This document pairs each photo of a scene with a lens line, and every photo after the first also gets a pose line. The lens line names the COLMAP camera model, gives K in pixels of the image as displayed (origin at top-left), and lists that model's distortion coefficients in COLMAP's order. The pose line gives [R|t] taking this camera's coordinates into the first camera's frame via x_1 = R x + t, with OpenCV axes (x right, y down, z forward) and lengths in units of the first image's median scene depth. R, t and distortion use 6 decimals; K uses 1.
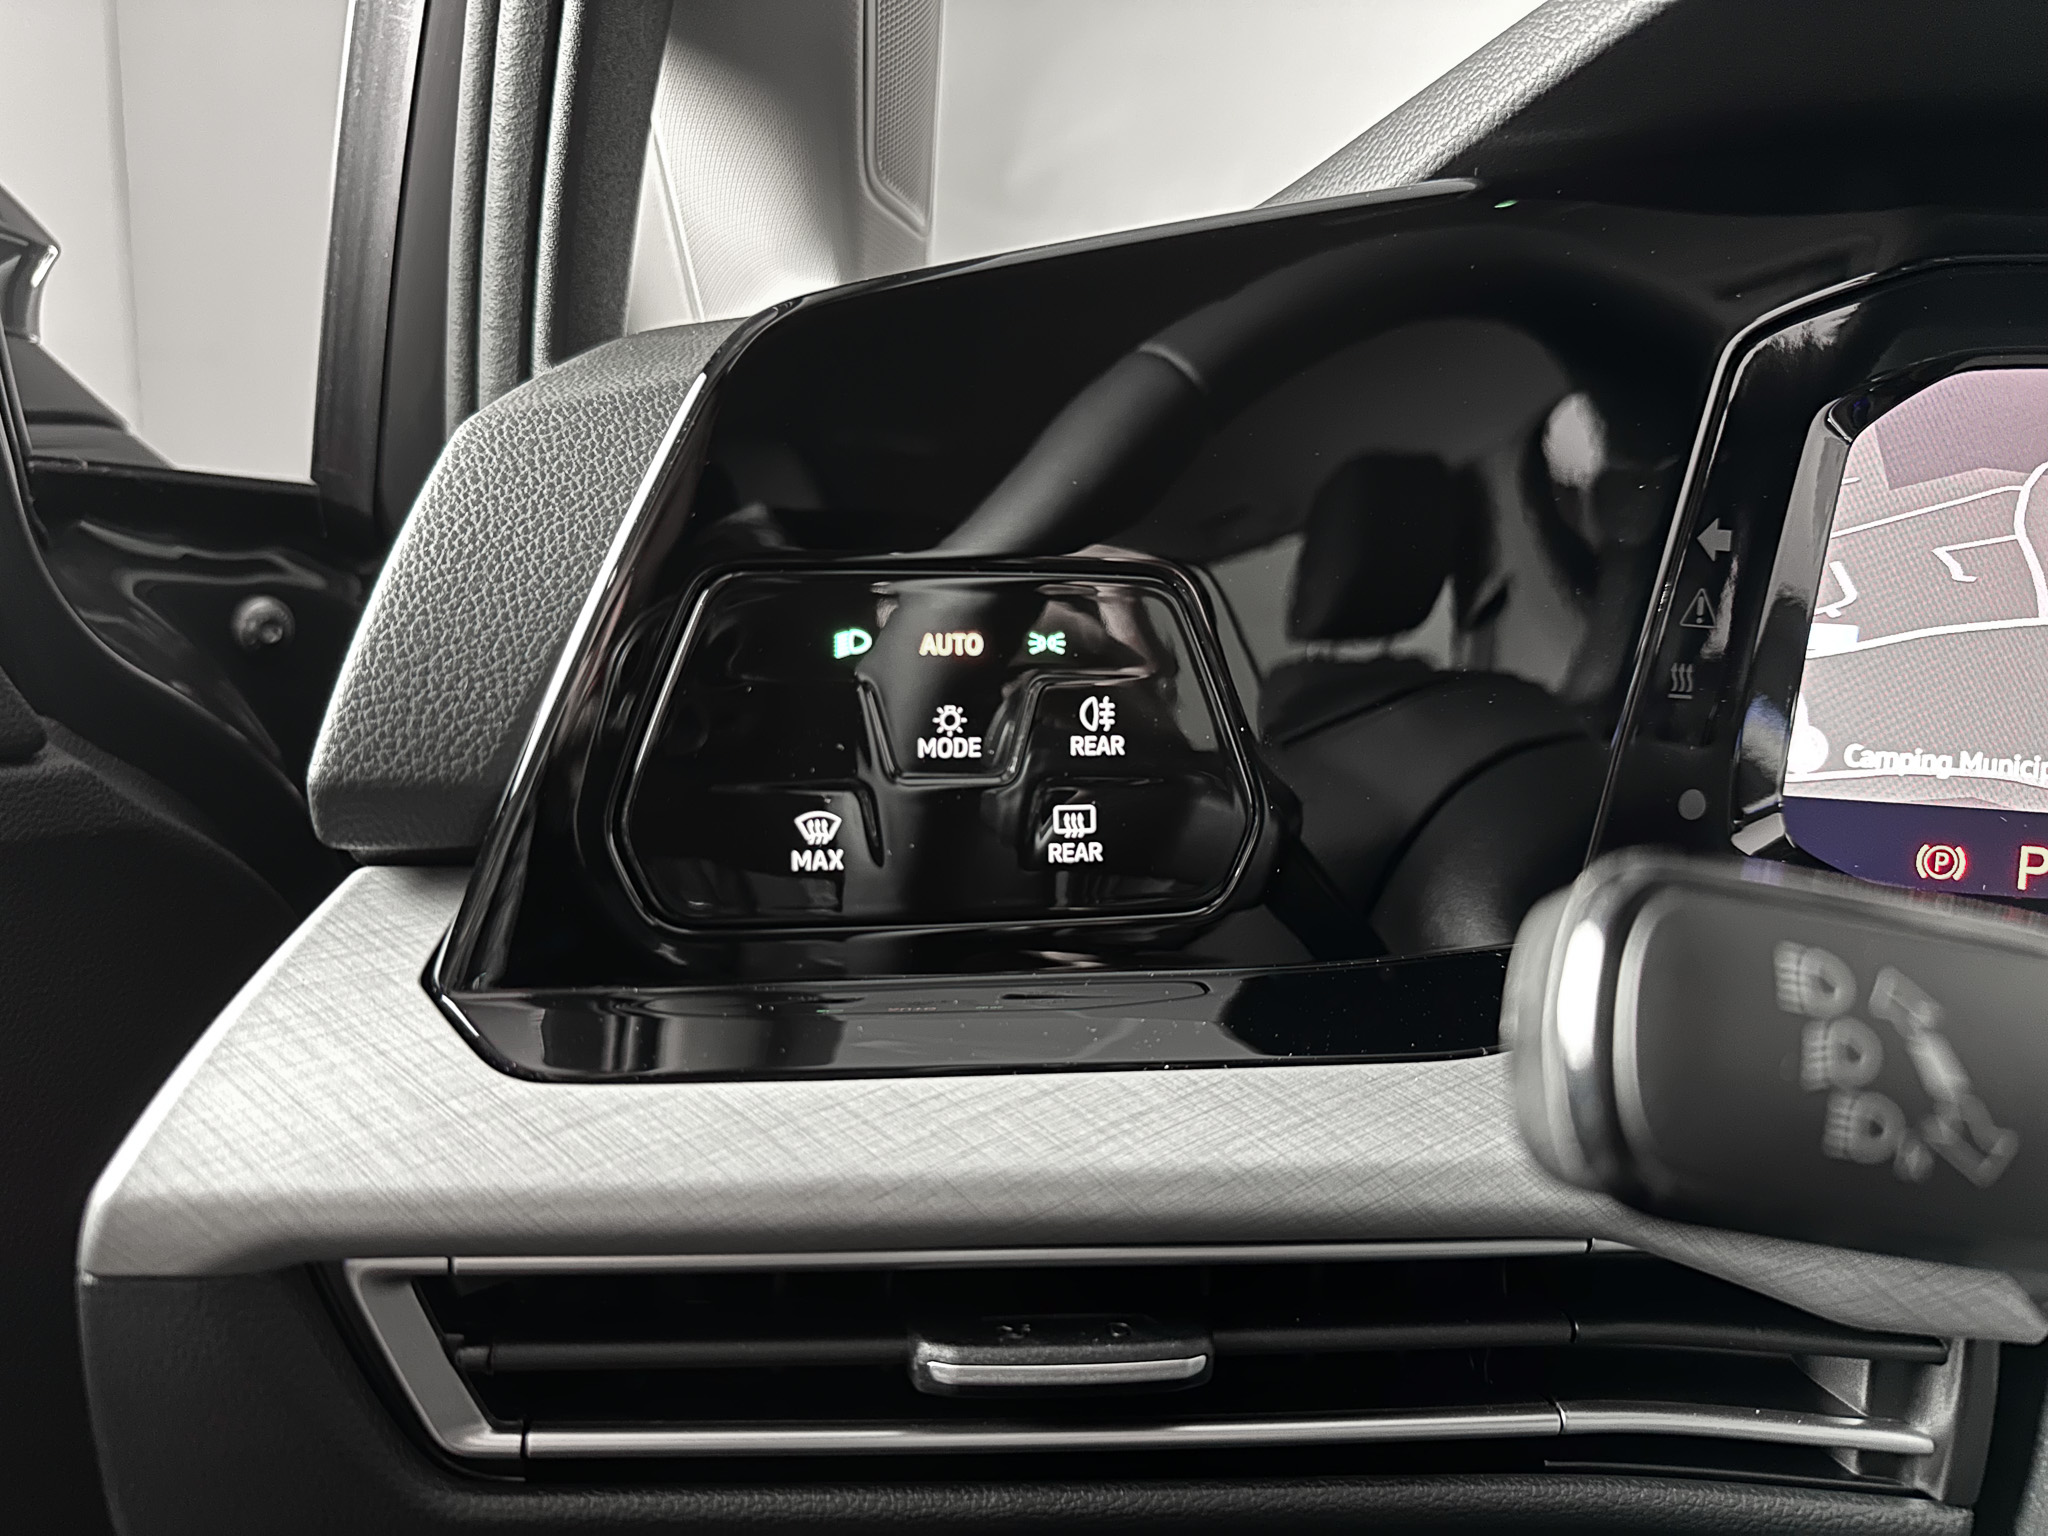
lens RADIAL K [[1450.3, 0, 1022.2], [0, 1450.3, 805.7], [0, 0, 1]] dist [0.010371, -0.023210]
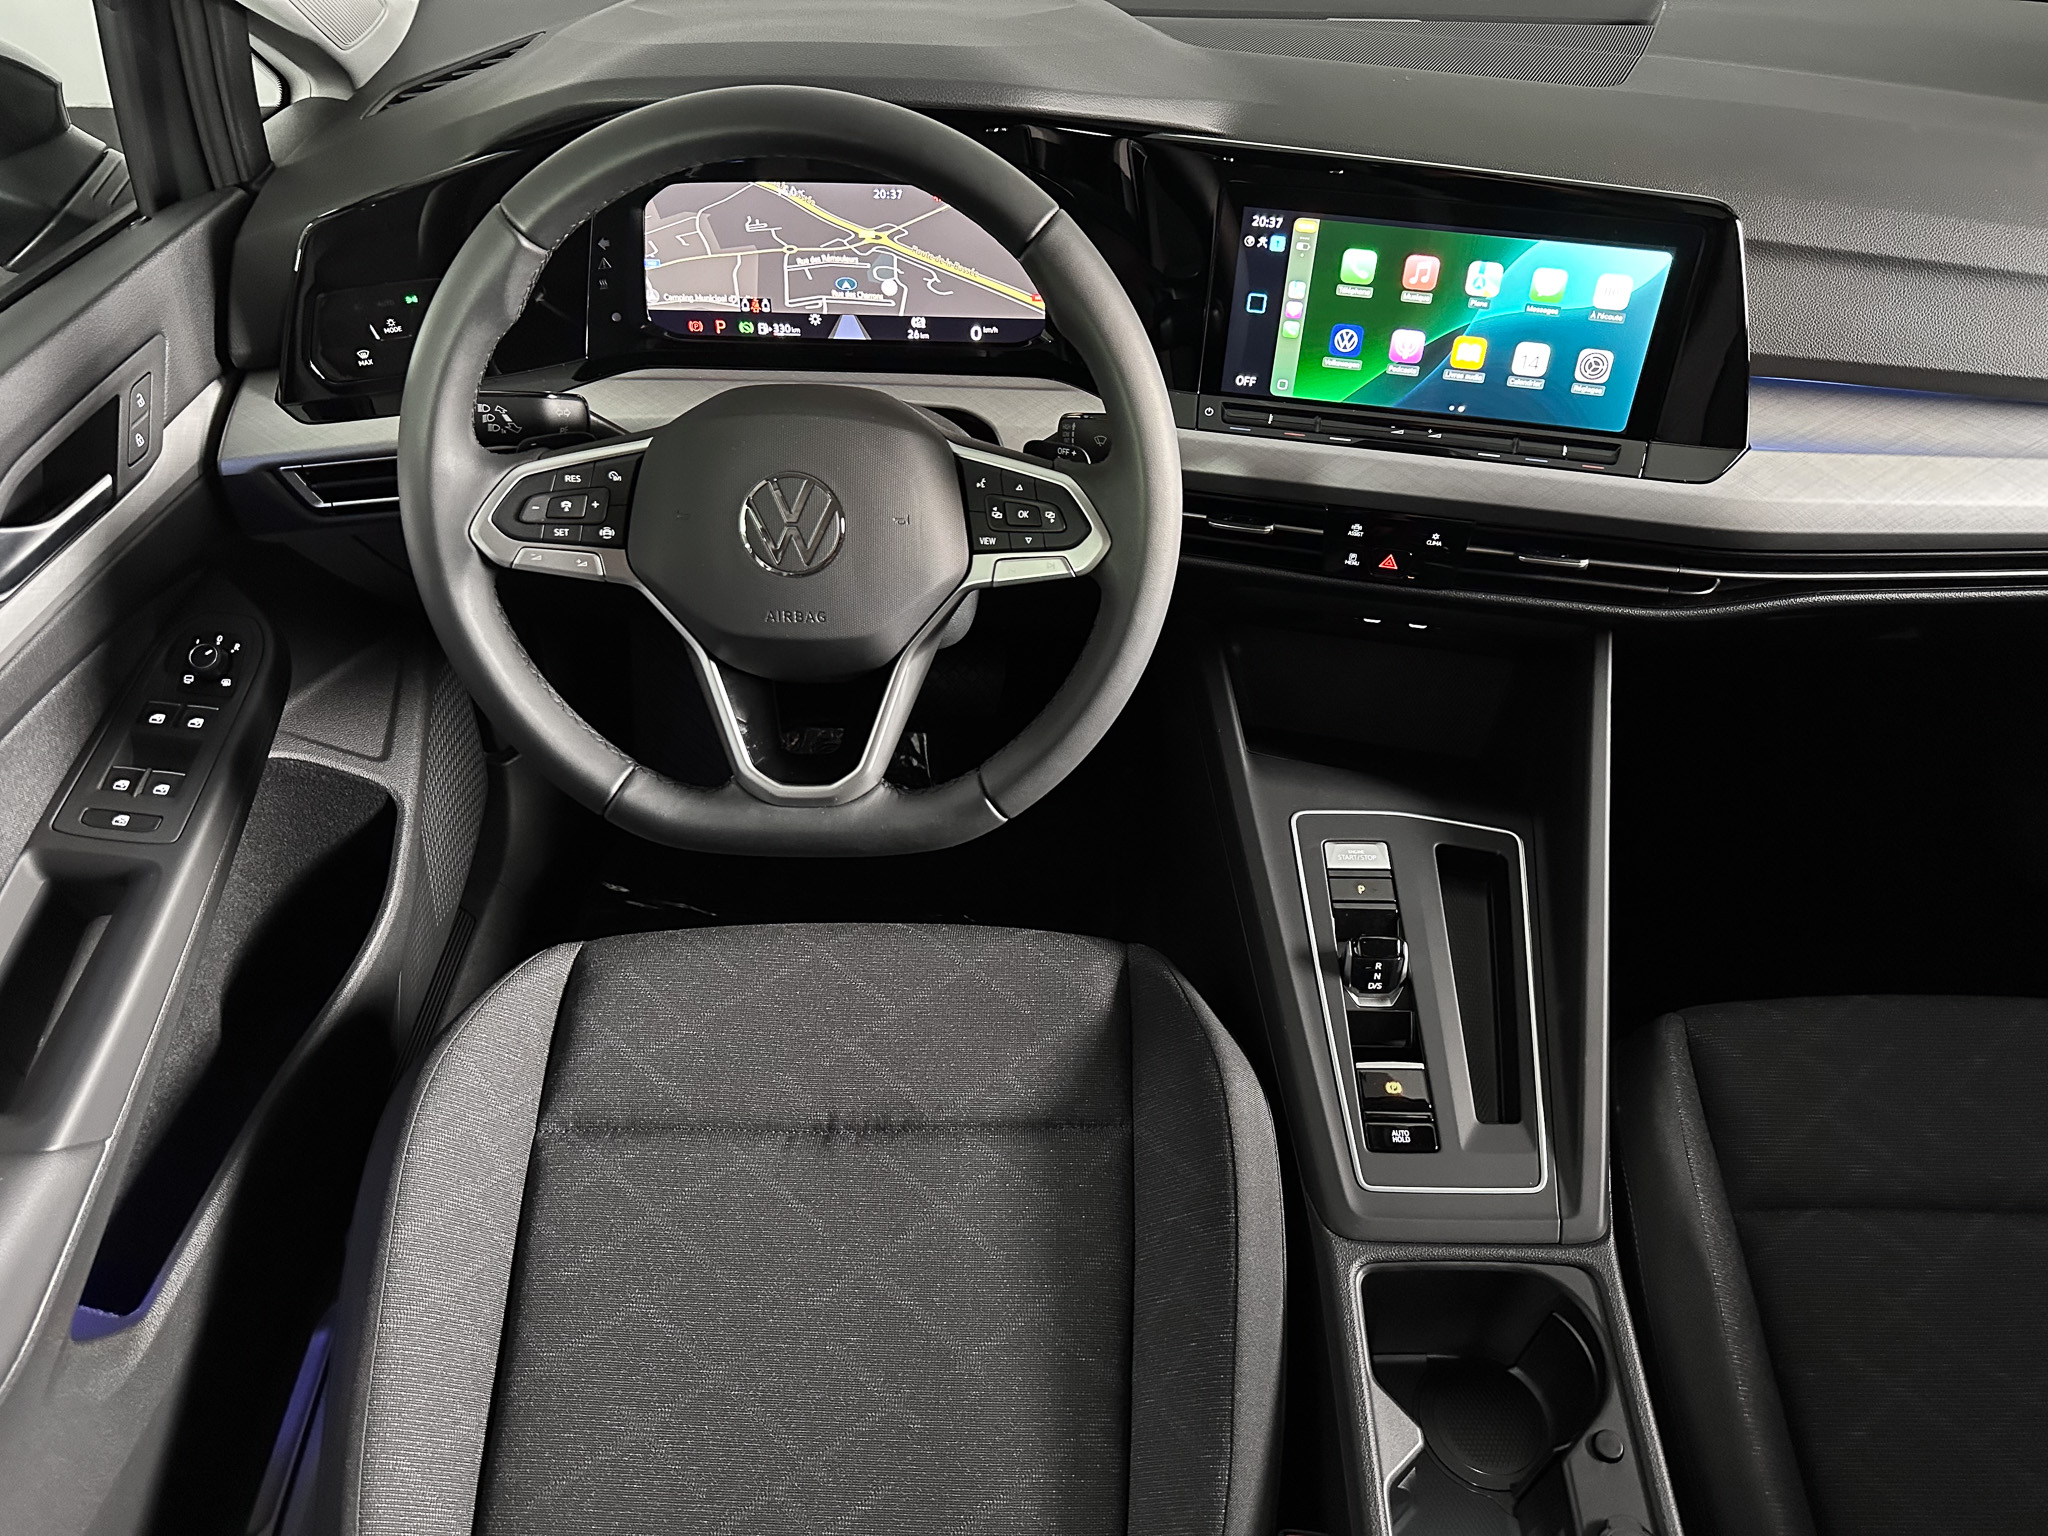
lens RADIAL K [[1388.3, 0, 1029.5], [0, 1388.3, 769.7], [0, 0, 1]] dist [0.048187, -0.025473]
pose [[0.992408, -0.101543, 0.069396, 1.235423], [0.052285, 0.859028, 0.509252, -0.833116], [-0.111324, -0.501757, 0.857815, -2.952812]]
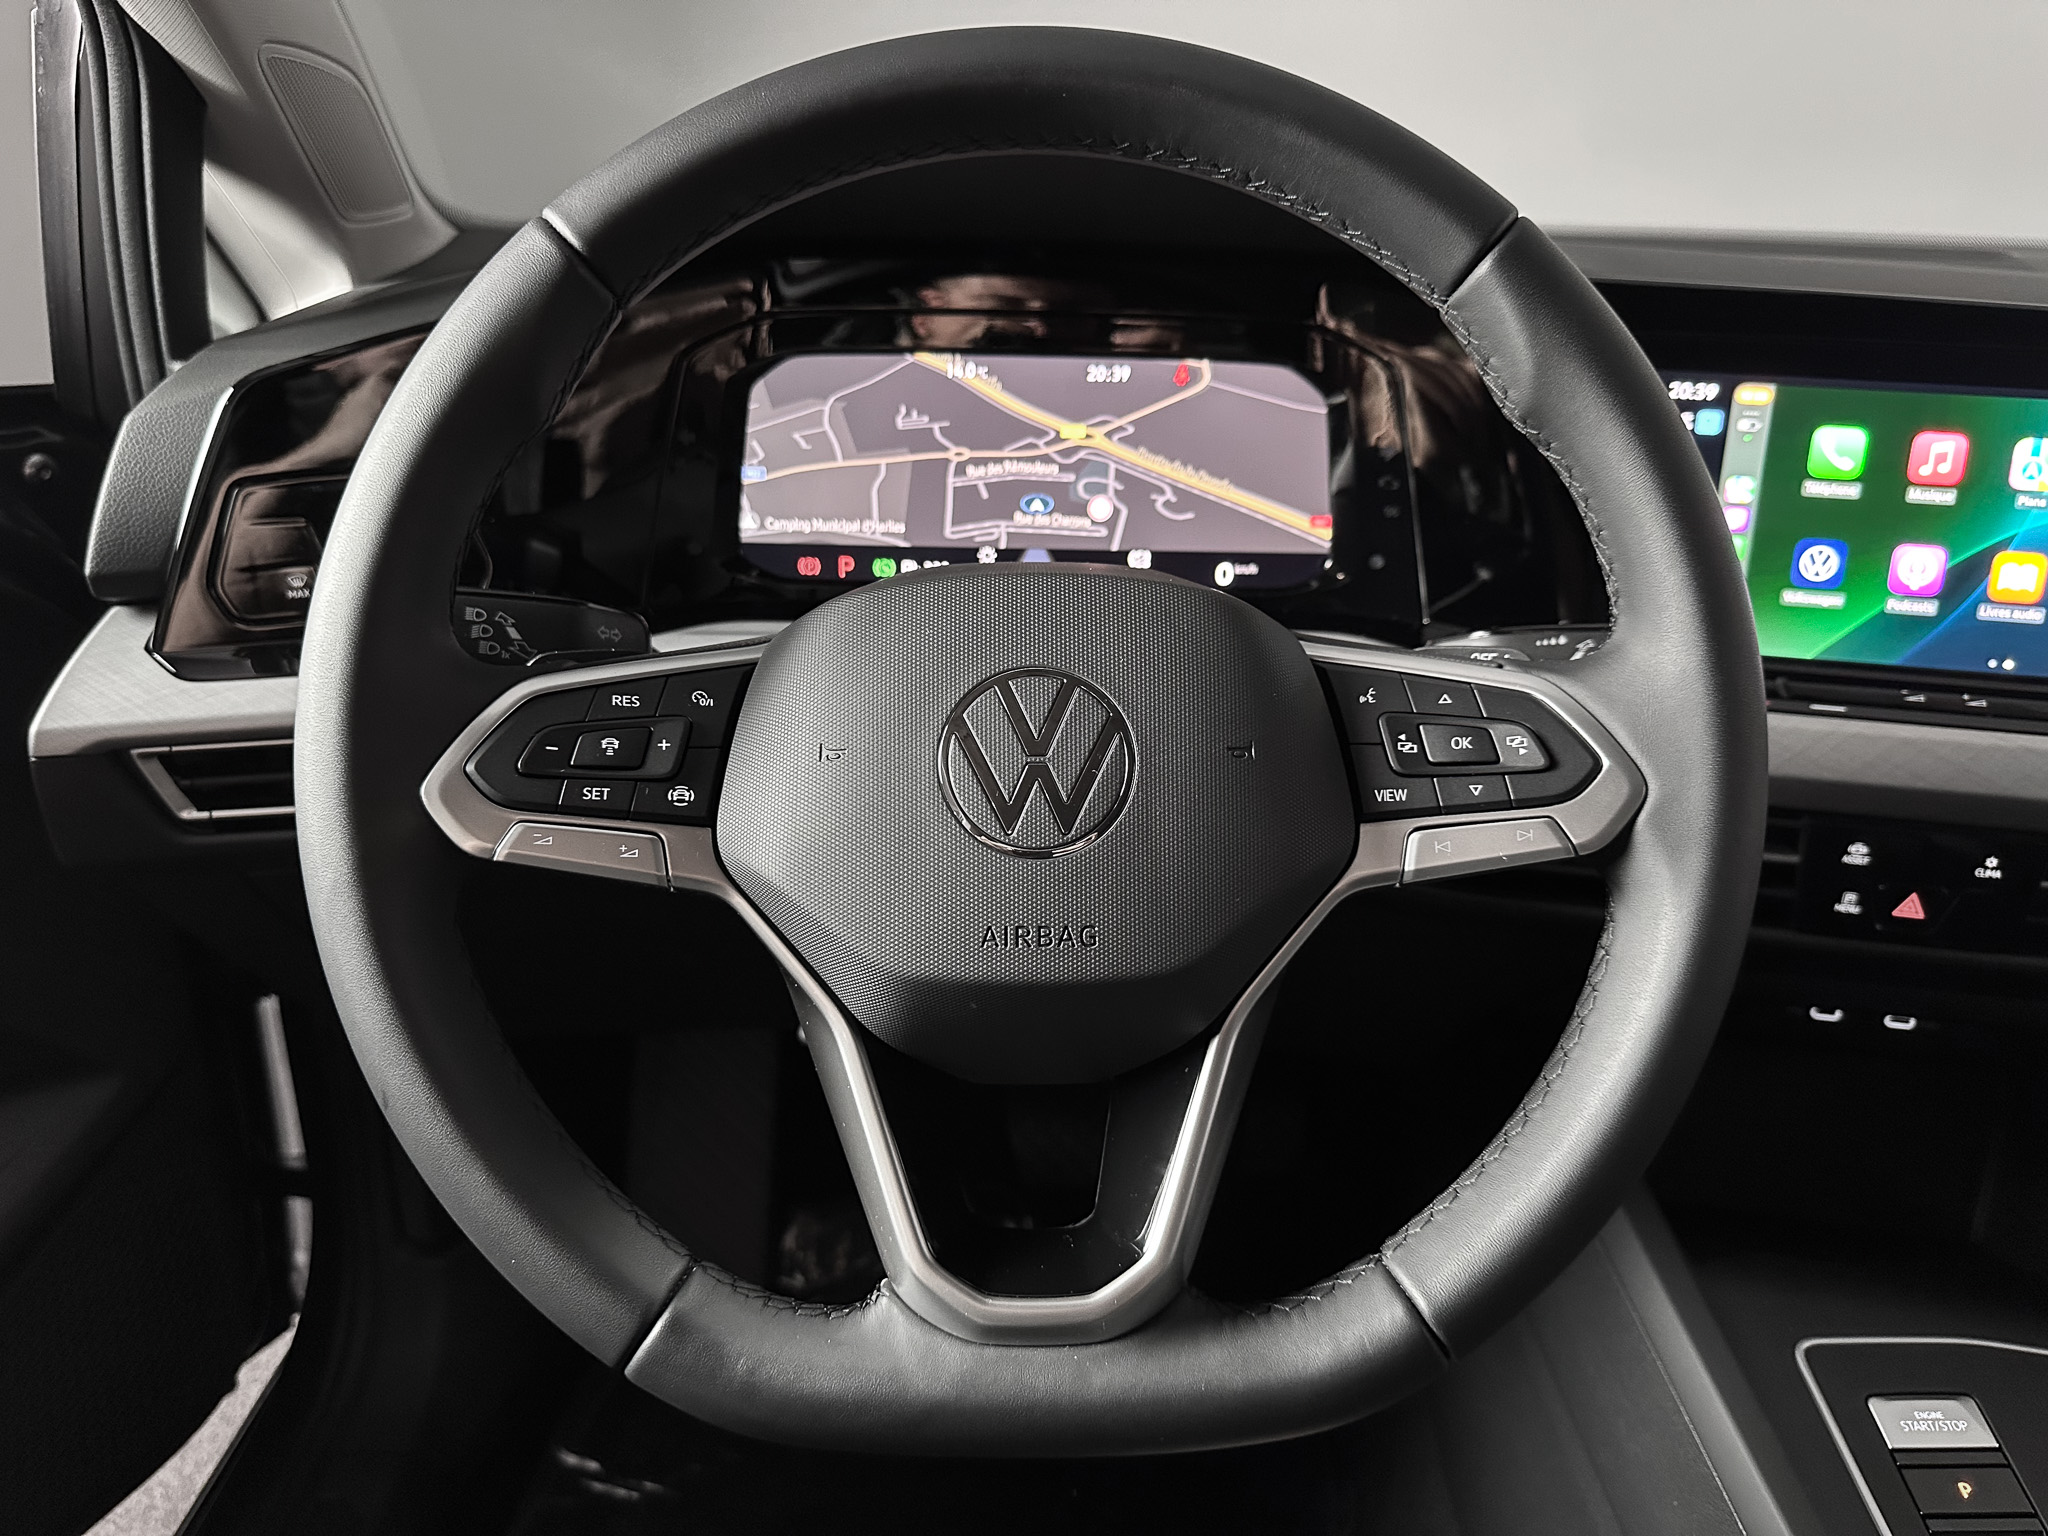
lens RADIAL K [[1450.3, 0, 1046.6], [0, 1450.3, 774.9], [0, 0, 1]] dist [0.010371, -0.023210]
pose [[0.990847, -0.071587, 0.114445, 0.810012], [0.048585, 0.980107, 0.192433, -0.074321], [-0.125944, -0.185112, 0.974614, -1.648569]]
